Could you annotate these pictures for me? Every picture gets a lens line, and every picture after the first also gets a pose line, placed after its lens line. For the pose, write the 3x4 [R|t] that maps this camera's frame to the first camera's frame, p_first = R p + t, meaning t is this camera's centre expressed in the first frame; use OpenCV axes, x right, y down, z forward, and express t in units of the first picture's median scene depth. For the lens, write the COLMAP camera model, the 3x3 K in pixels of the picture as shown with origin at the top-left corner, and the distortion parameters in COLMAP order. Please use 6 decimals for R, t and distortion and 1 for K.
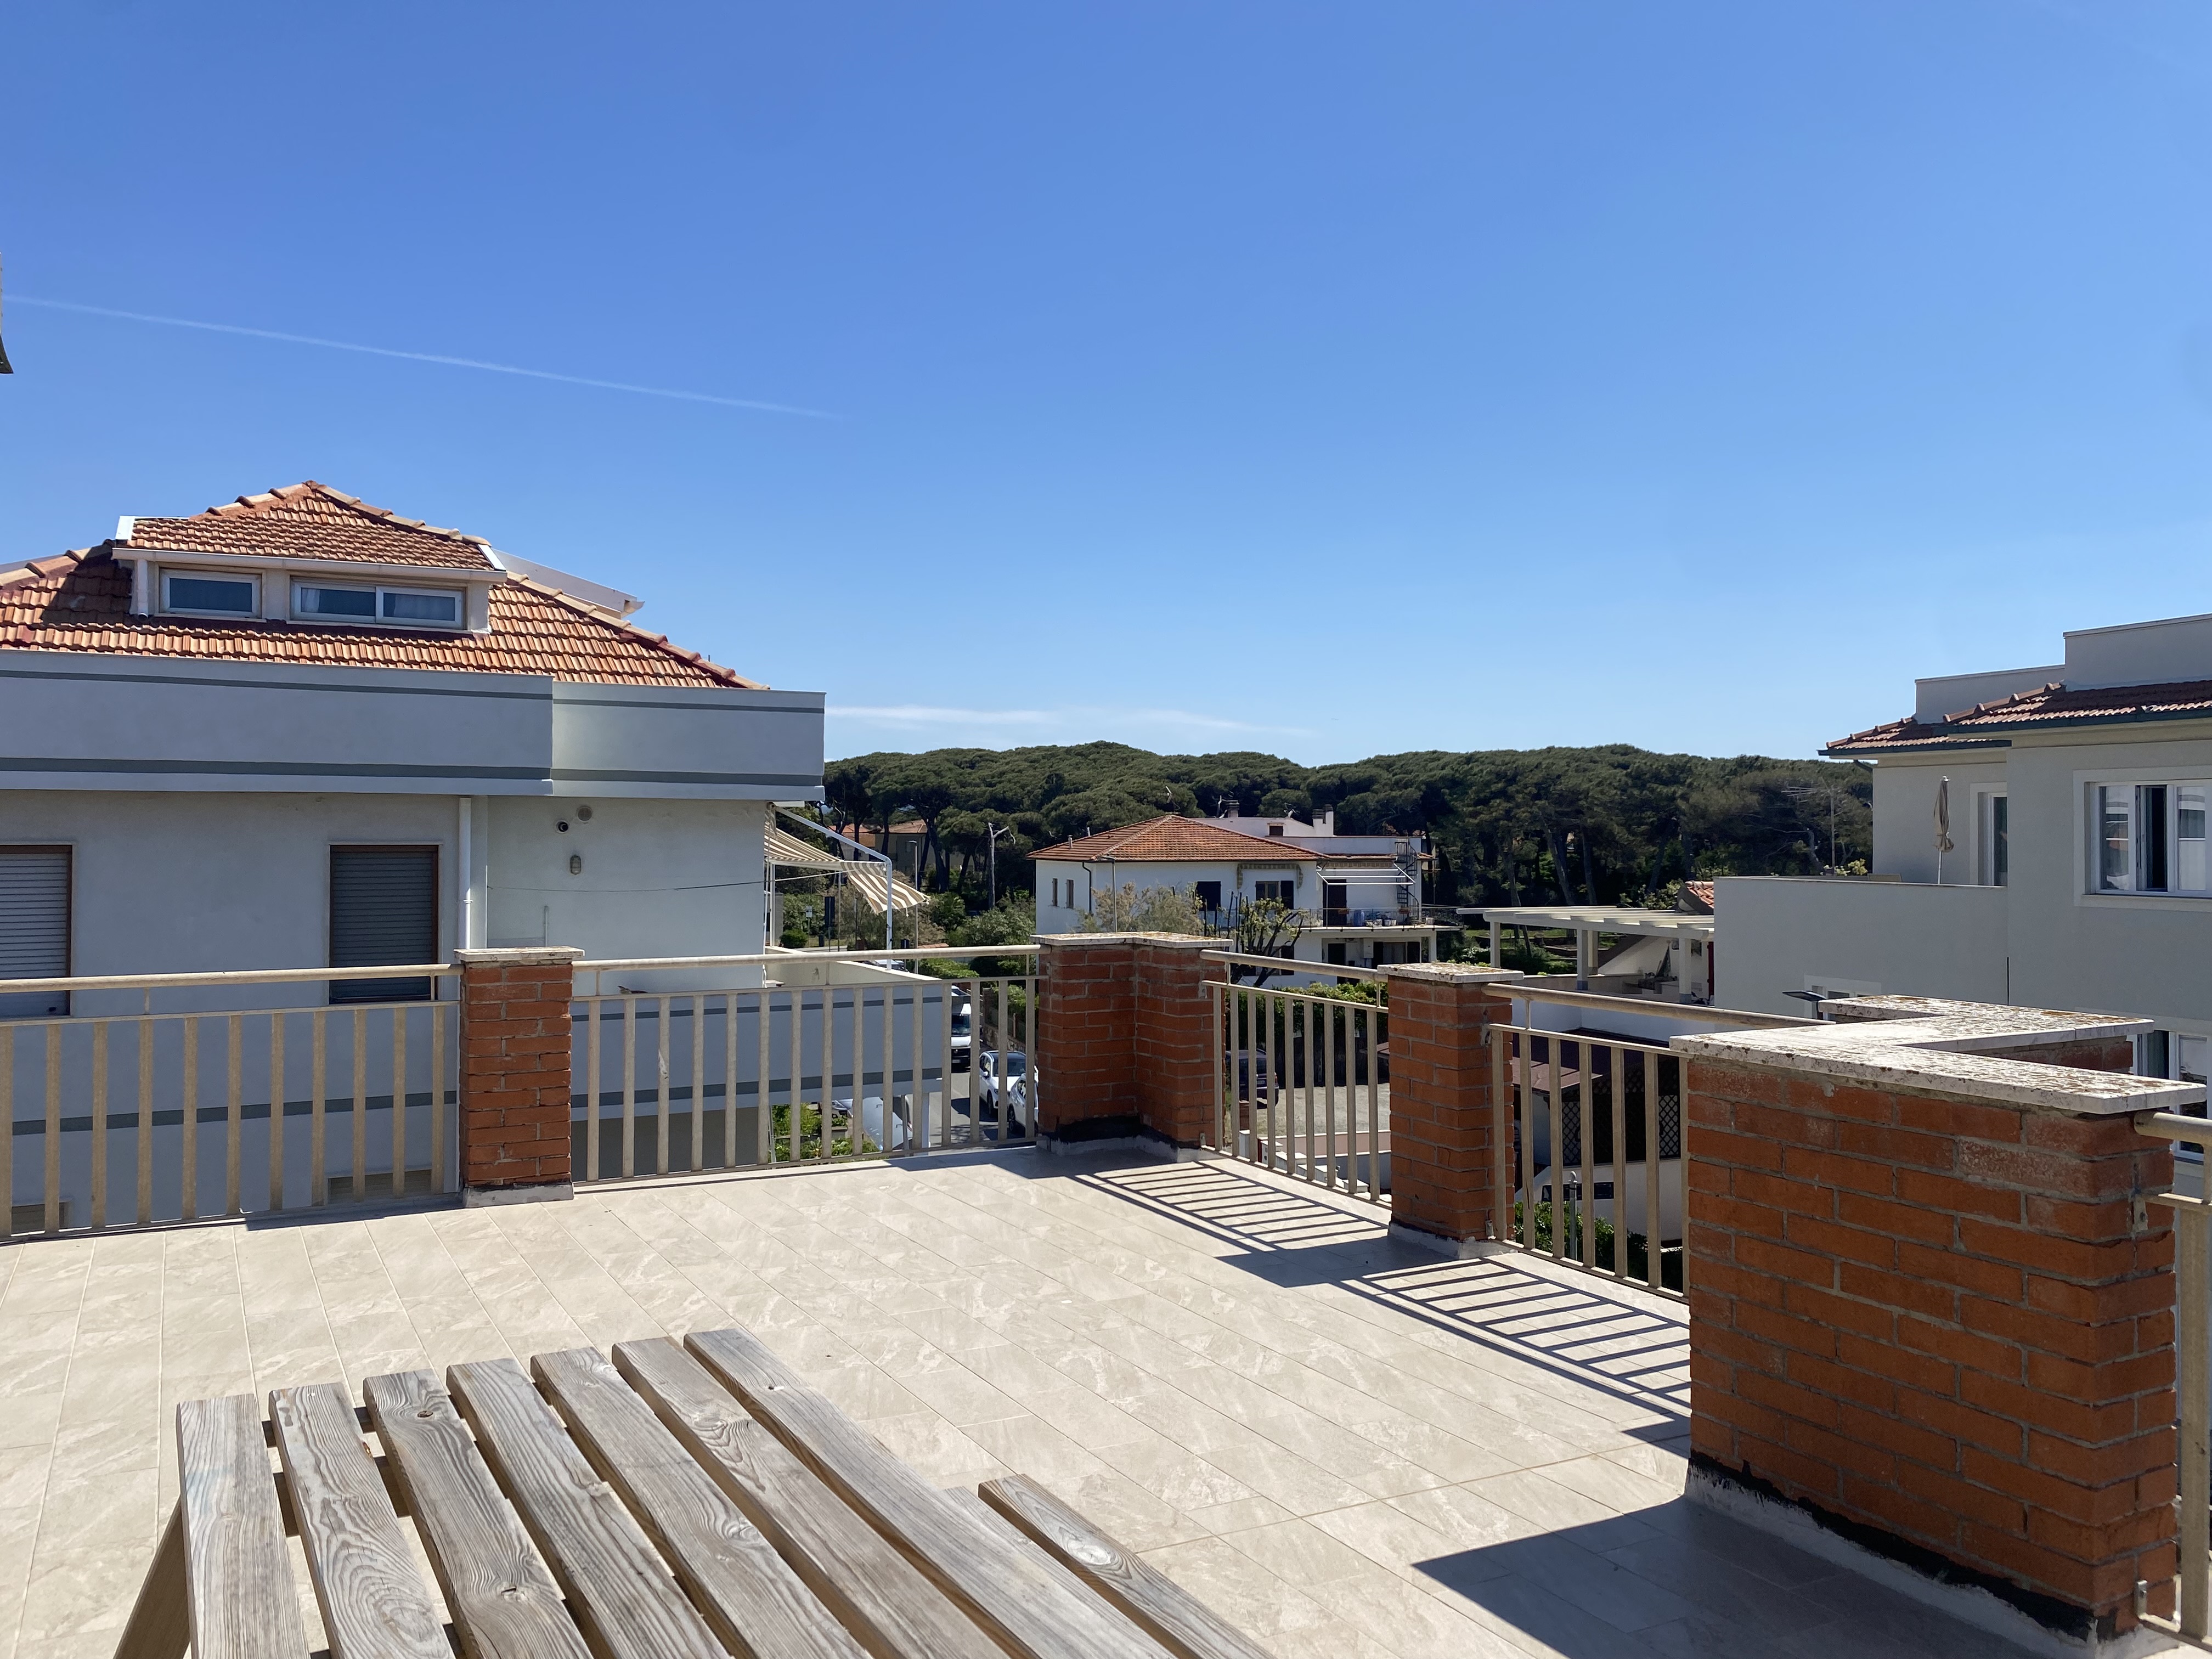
lens RADIAL K [[1690.7, 0, 1087.2], [0, 1690.7, 809.4], [0, 0, 1]] dist [0.008678, -0.002376]
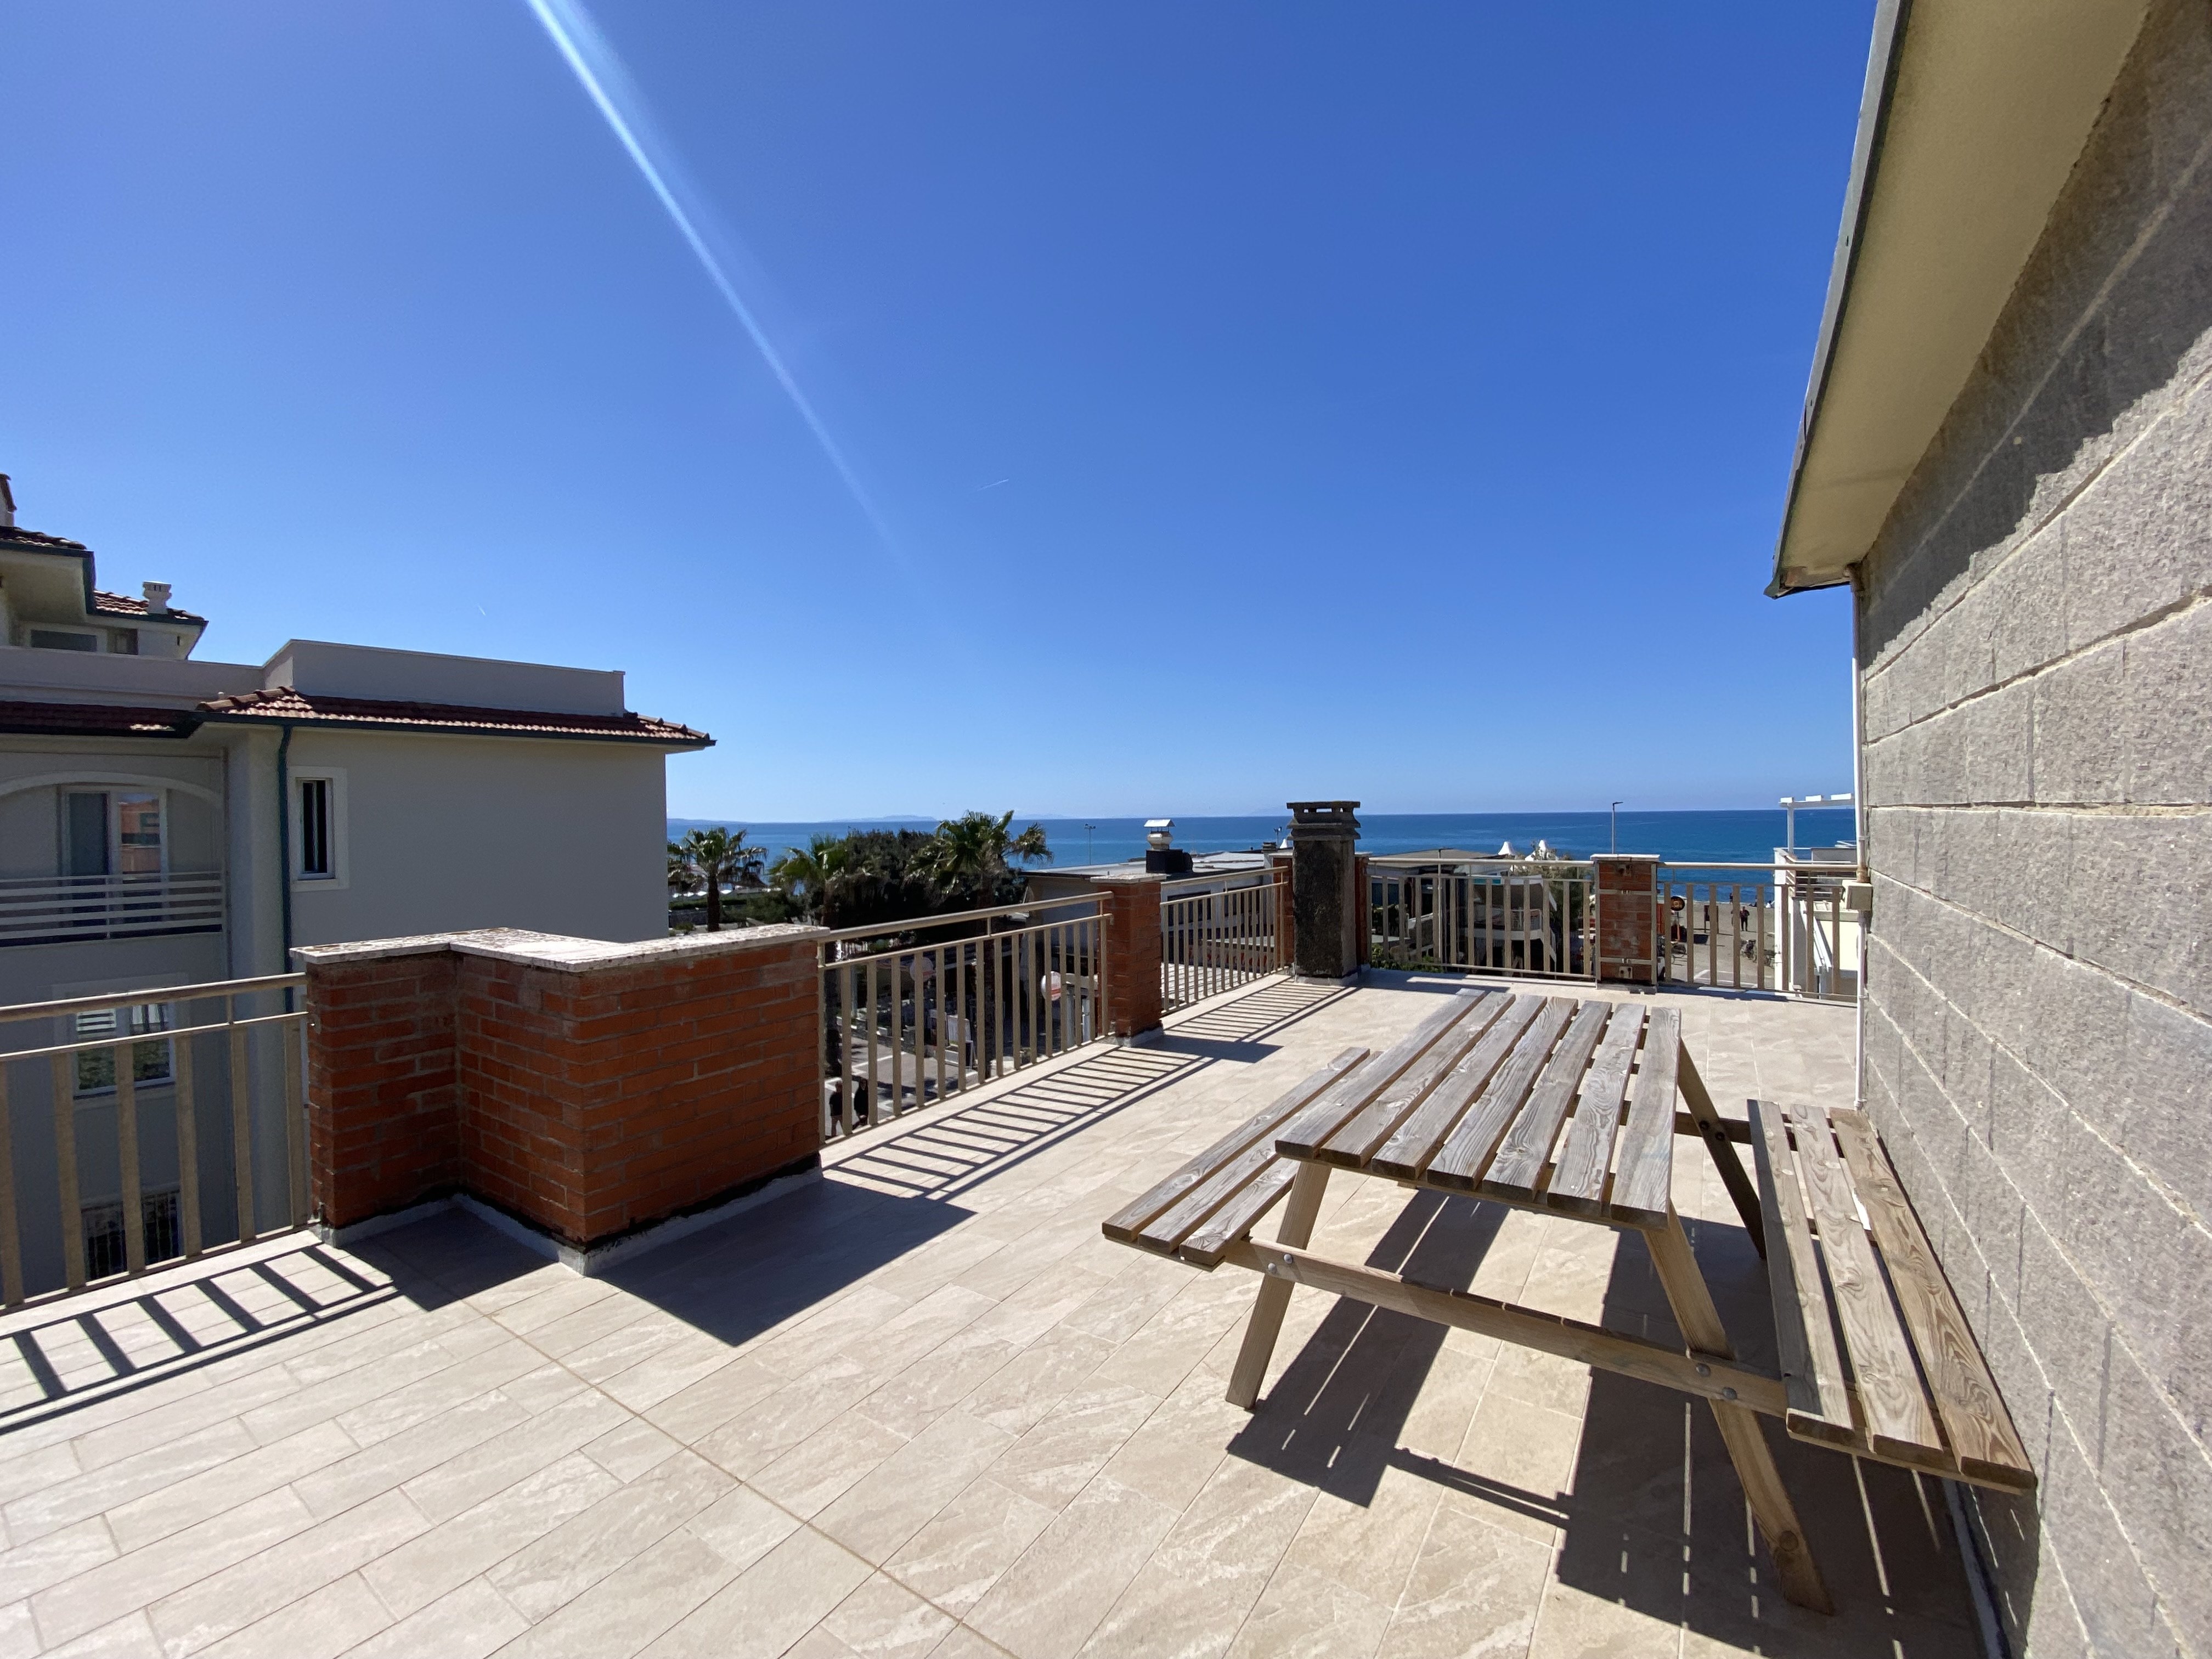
lens RADIAL K [[887.1, 0, 1110.2], [0, 887.1, 823.6], [0, 0, 1]] dist [0.026428, -0.024799]
pose [[-0.454828, -0.003232, 0.890573, -0.574531], [0.003451, 0.999980, 0.005391, 0.015270], [-0.890573, 0.005525, -0.454808, 1.018300]]
